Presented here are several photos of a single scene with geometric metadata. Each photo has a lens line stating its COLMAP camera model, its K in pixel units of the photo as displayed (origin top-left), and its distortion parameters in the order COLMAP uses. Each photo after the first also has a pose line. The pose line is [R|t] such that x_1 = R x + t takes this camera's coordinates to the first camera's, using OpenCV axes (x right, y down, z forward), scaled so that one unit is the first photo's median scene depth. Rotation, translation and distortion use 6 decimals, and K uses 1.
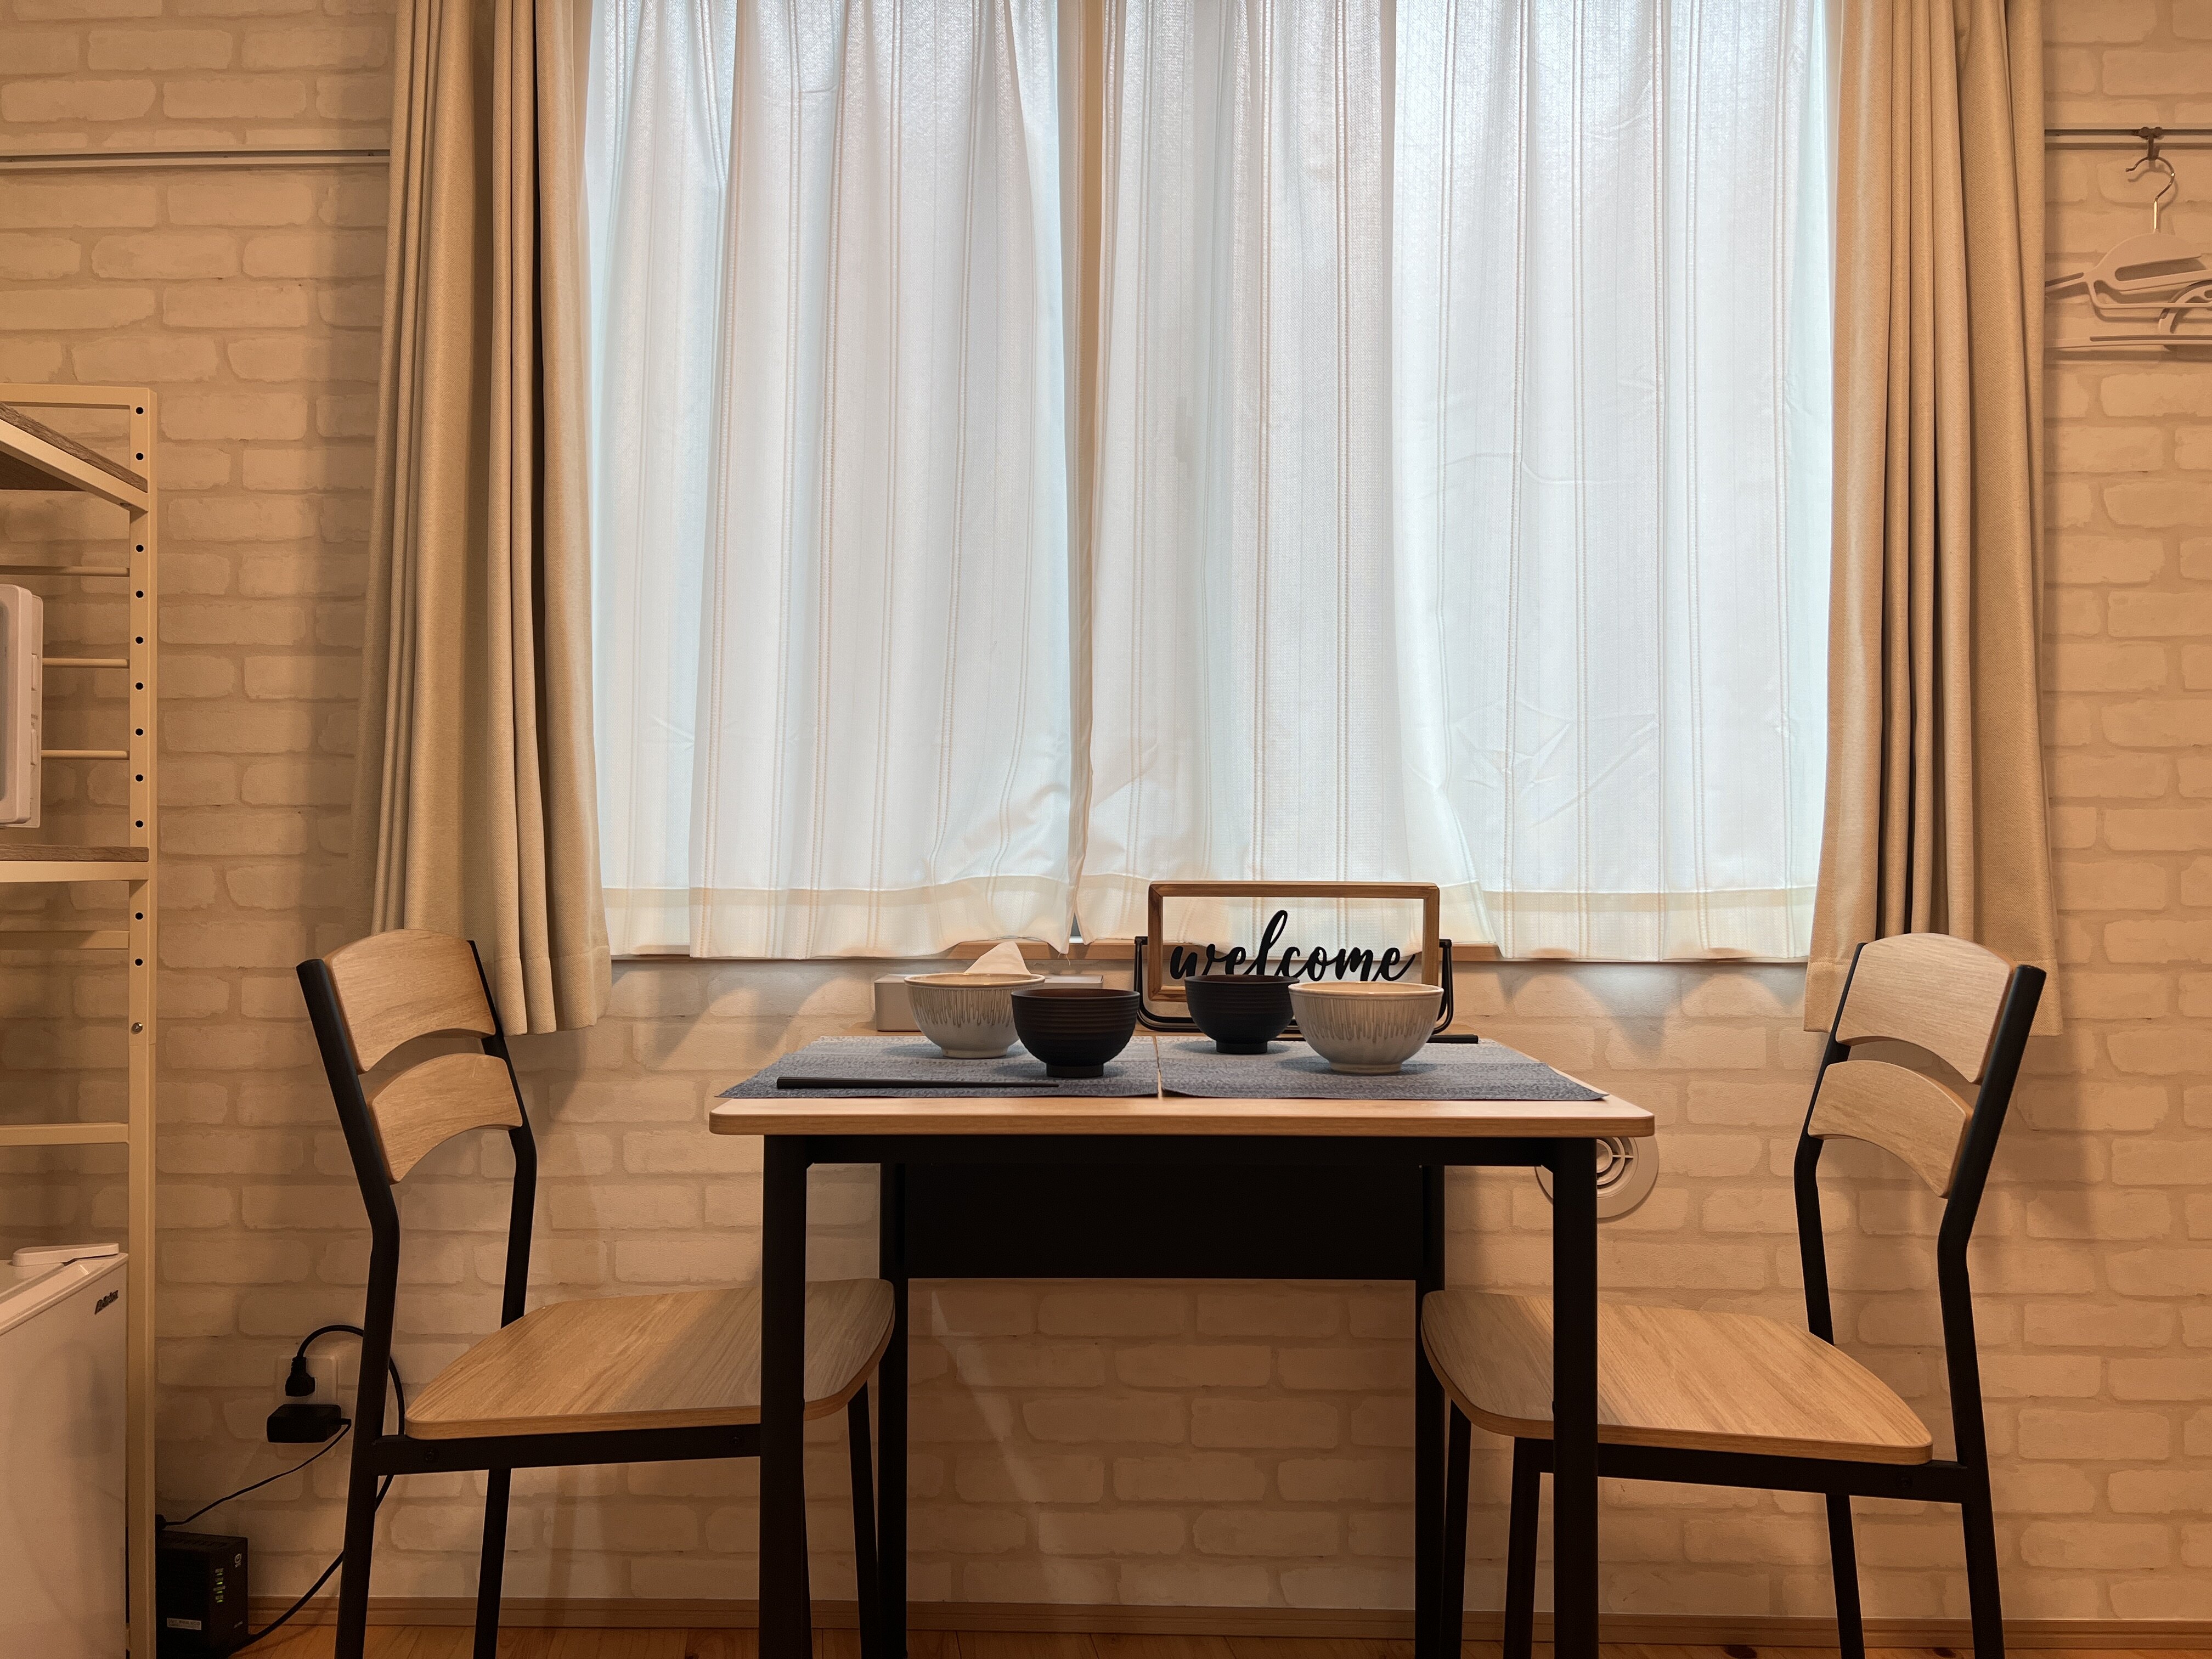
lens RADIAL K [[1687.1, 0, 1106.0], [0, 1687.1, 829.5], [0, 0, 1]] dist [0.048117, -0.059258]
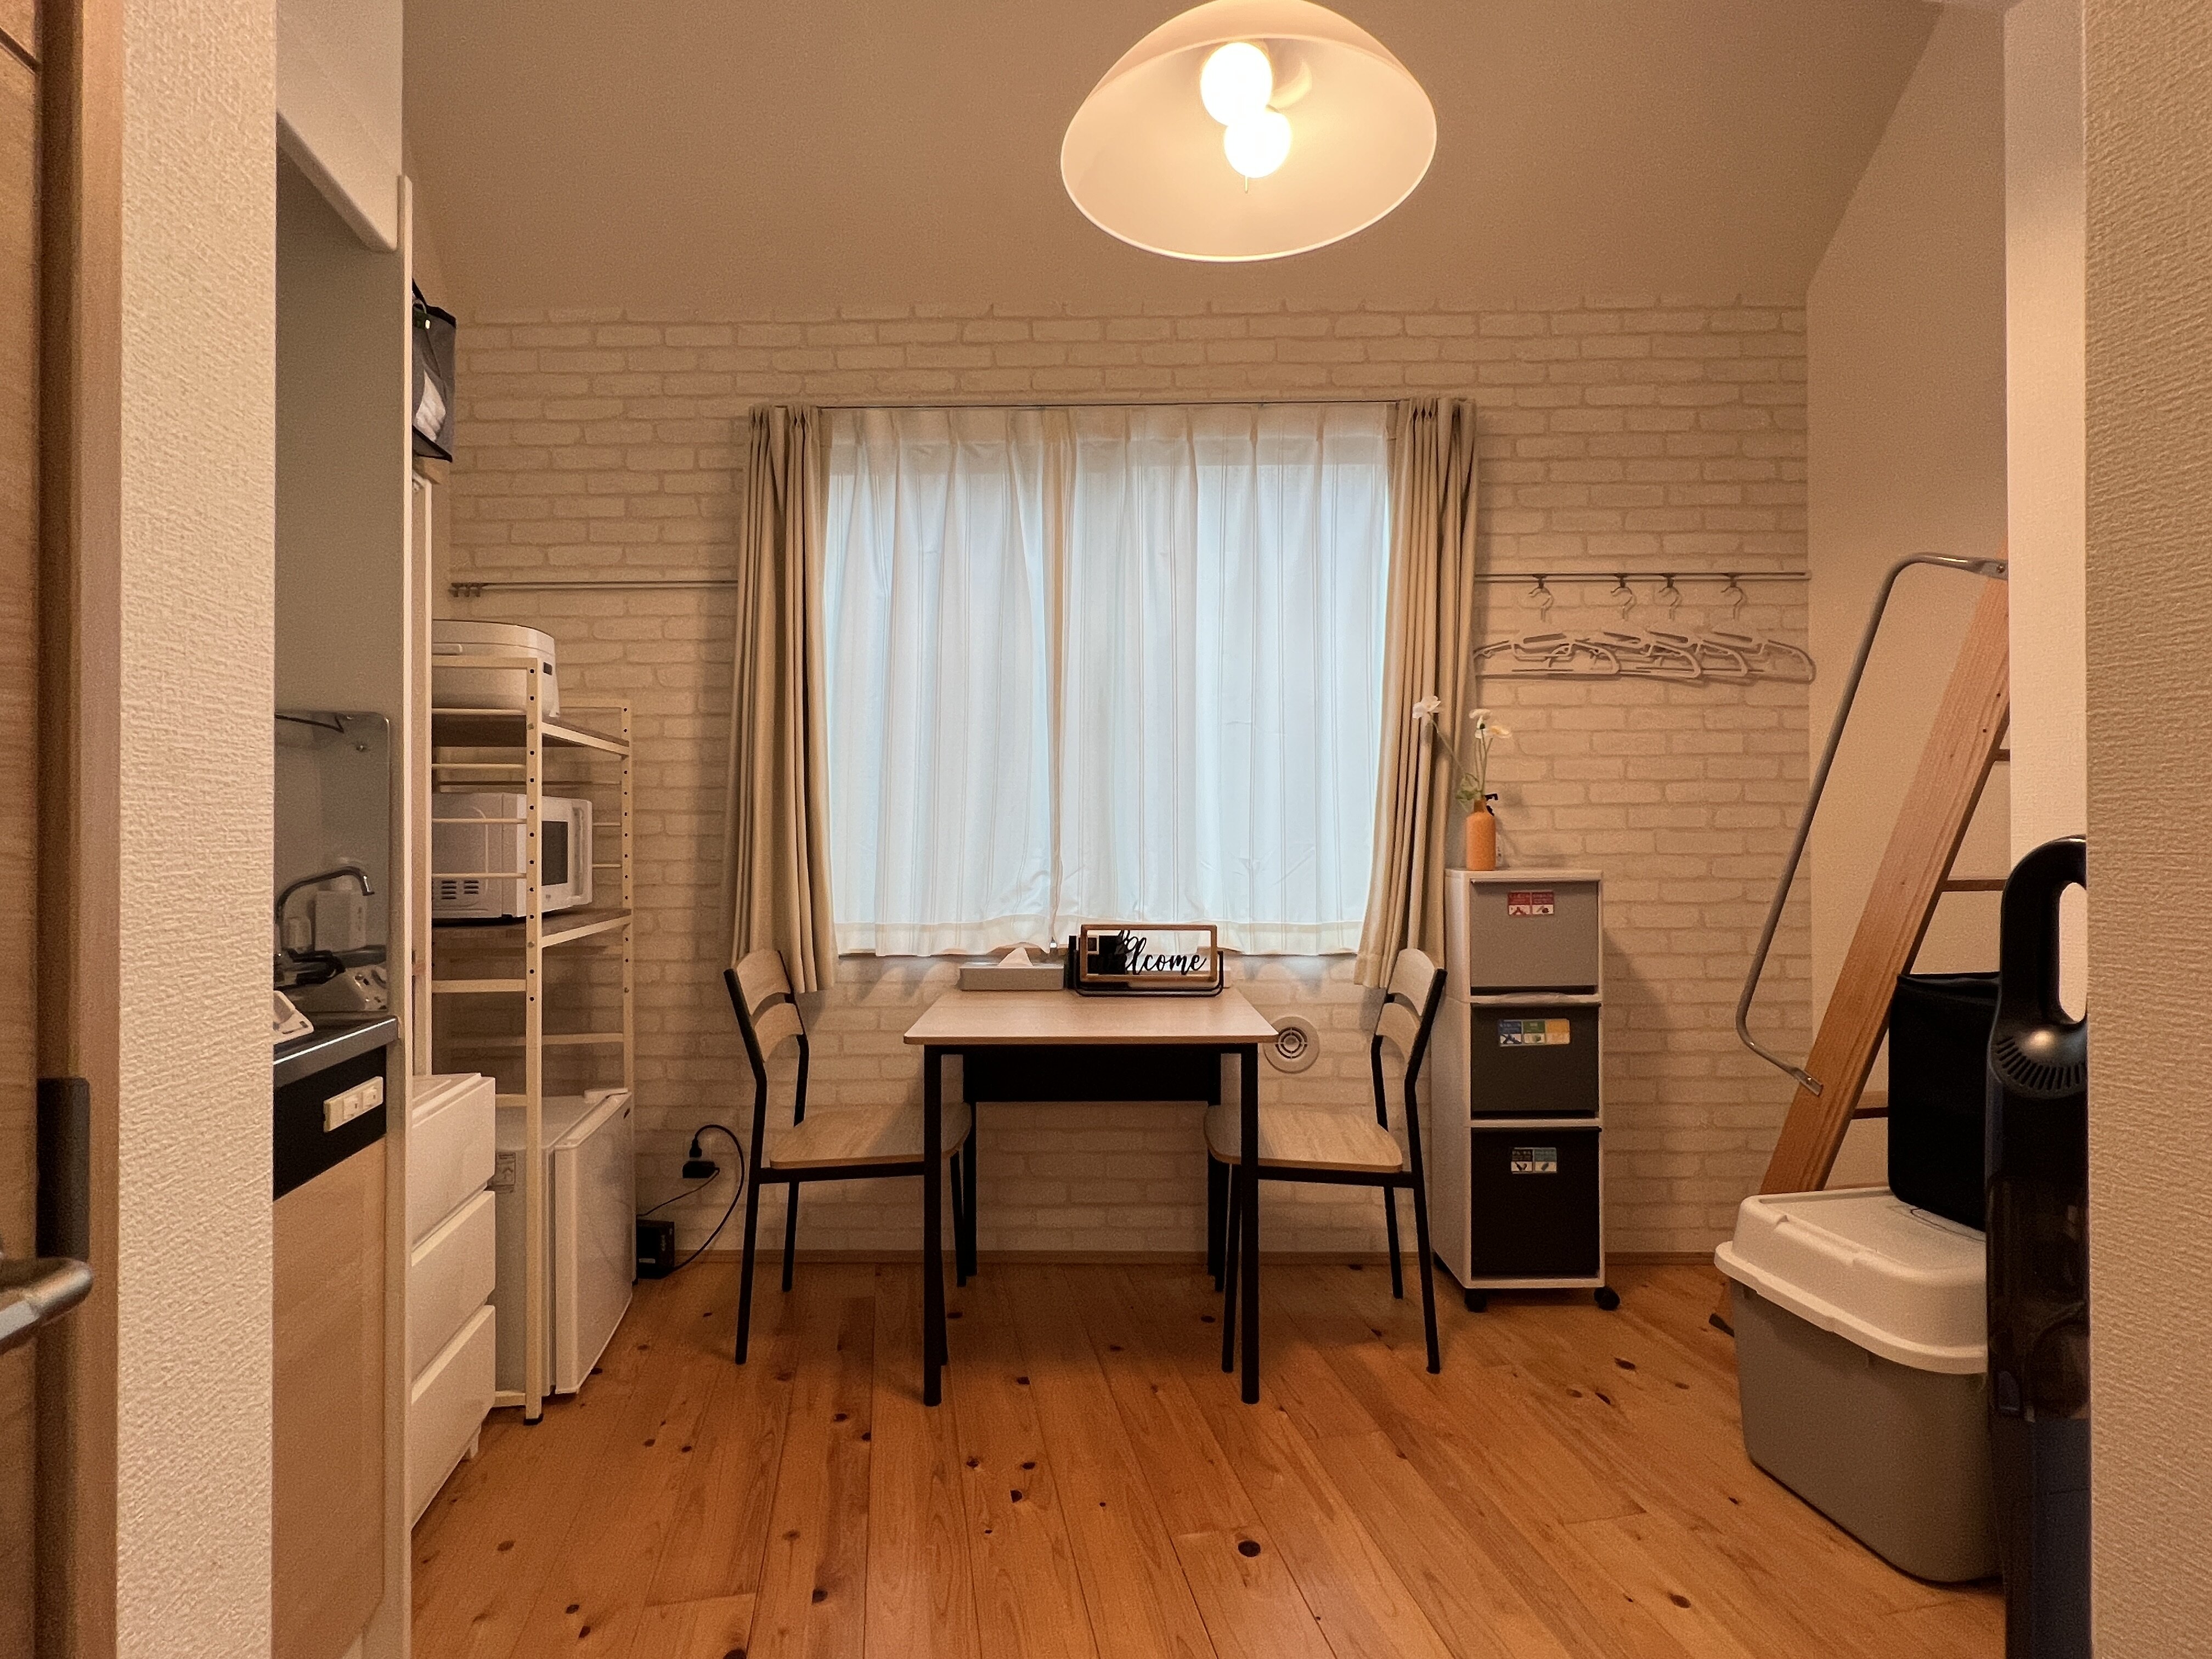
lens RADIAL K [[1097.3, 0, 1086.0], [0, 1097.3, 820.2], [0, 0, 1]] dist [-0.000162, 0.000038]
pose [[0.999918, -0.004643, 0.011937, 0.009170], [0.004574, 0.999973, 0.005774, -0.104655], [-0.011964, -0.005719, 0.999912, -0.408933]]
